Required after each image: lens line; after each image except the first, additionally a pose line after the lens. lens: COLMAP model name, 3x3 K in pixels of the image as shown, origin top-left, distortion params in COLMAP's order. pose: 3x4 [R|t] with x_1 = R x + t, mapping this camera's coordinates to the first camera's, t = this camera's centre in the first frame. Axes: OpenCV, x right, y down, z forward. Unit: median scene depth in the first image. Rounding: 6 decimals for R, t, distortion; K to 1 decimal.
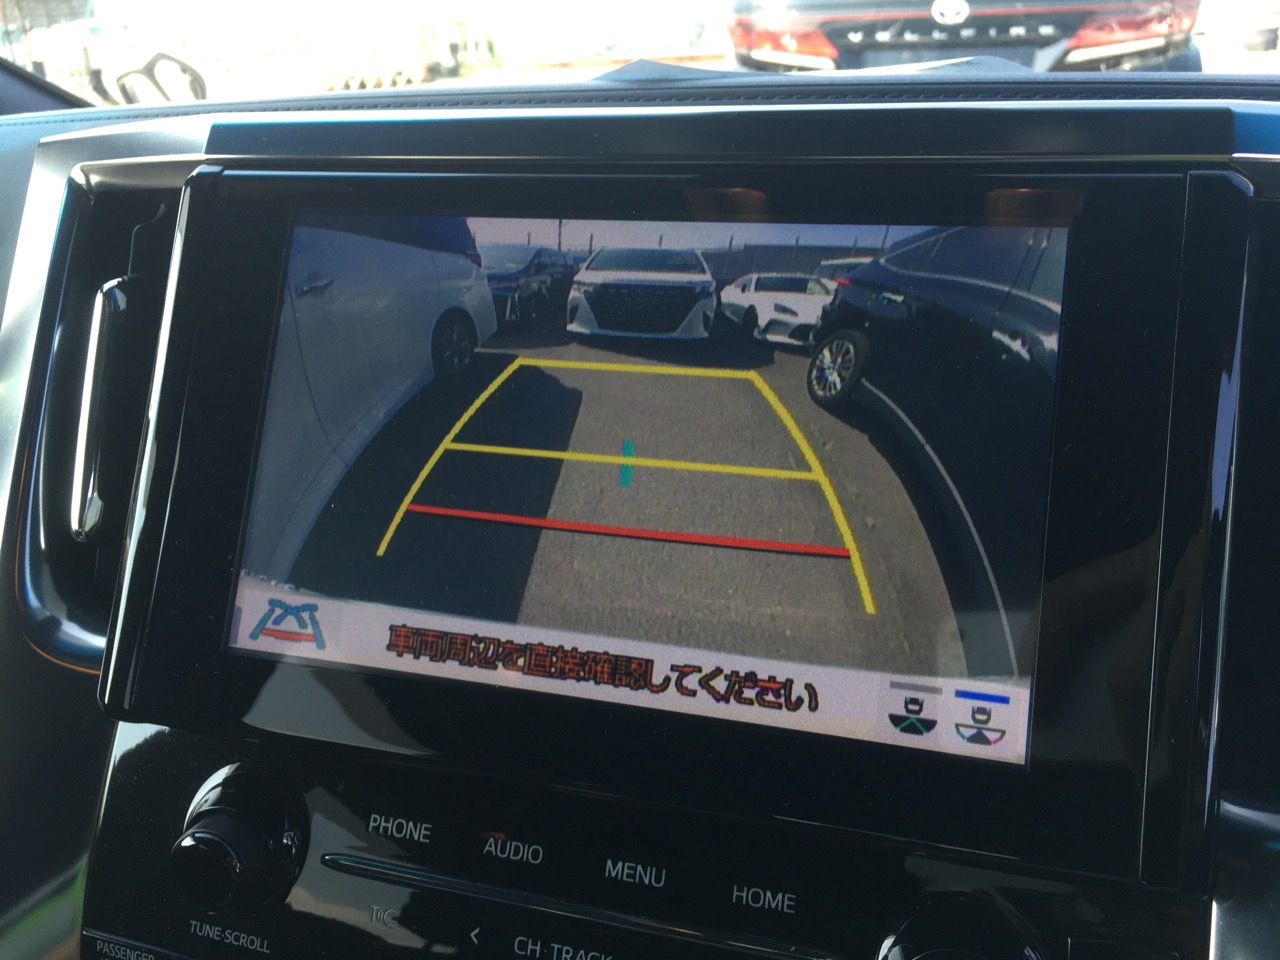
lens RADIAL K [[1076.4, 0, 640.0], [0, 1076.4, 480.0], [0, 0, 1]] dist [0.075858, -0.119851]
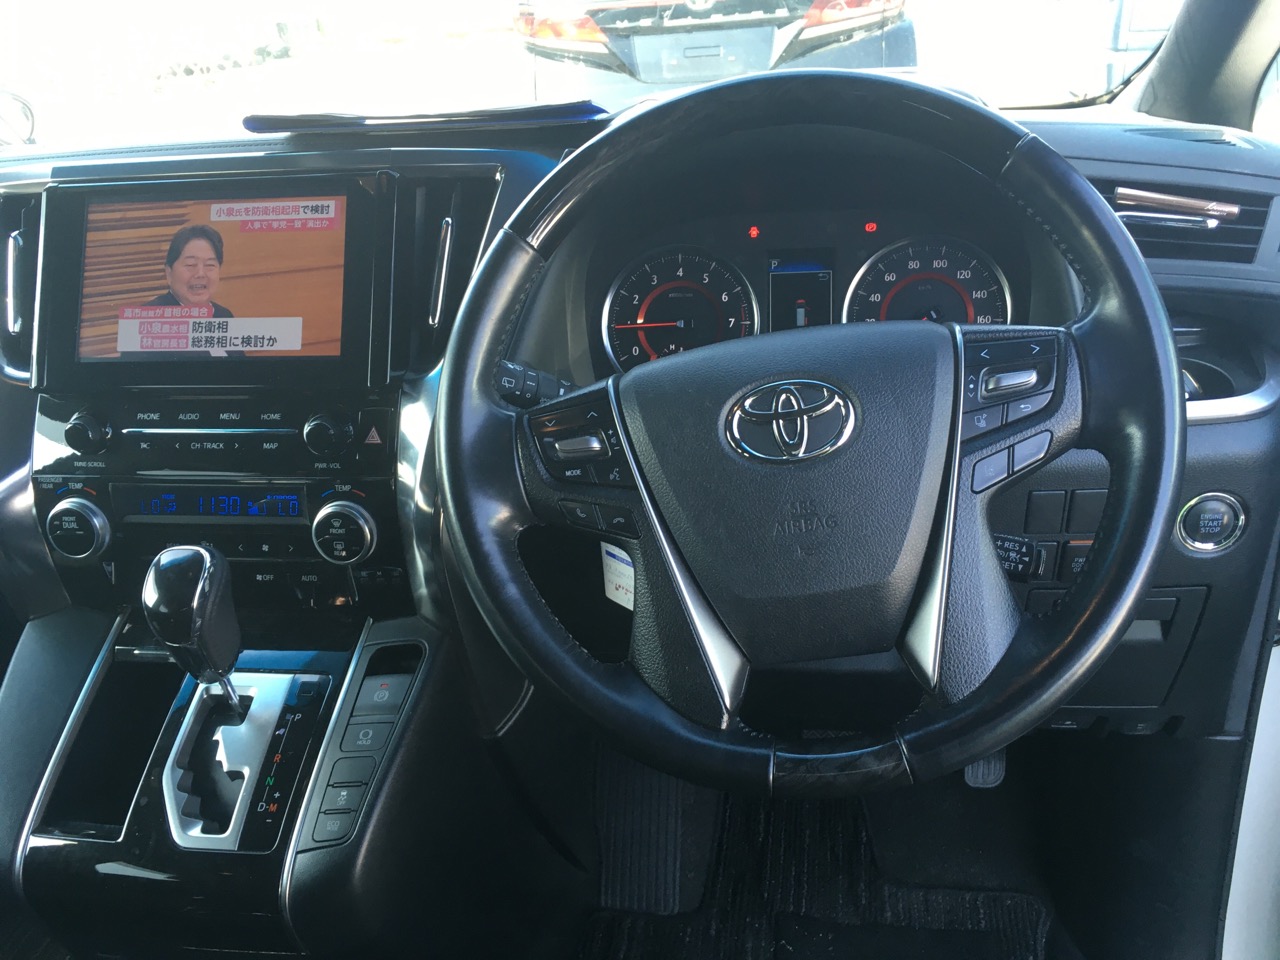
lens RADIAL K [[1076.4, 0, 640.0], [0, 1076.4, 480.0], [0, 0, 1]] dist [0.075858, -0.119851]
pose [[0.990553, -0.087069, 0.105940, 0.603832], [0.084486, 0.996013, 0.028640, 0.424737], [-0.108011, -0.019419, 0.993960, -1.611806]]
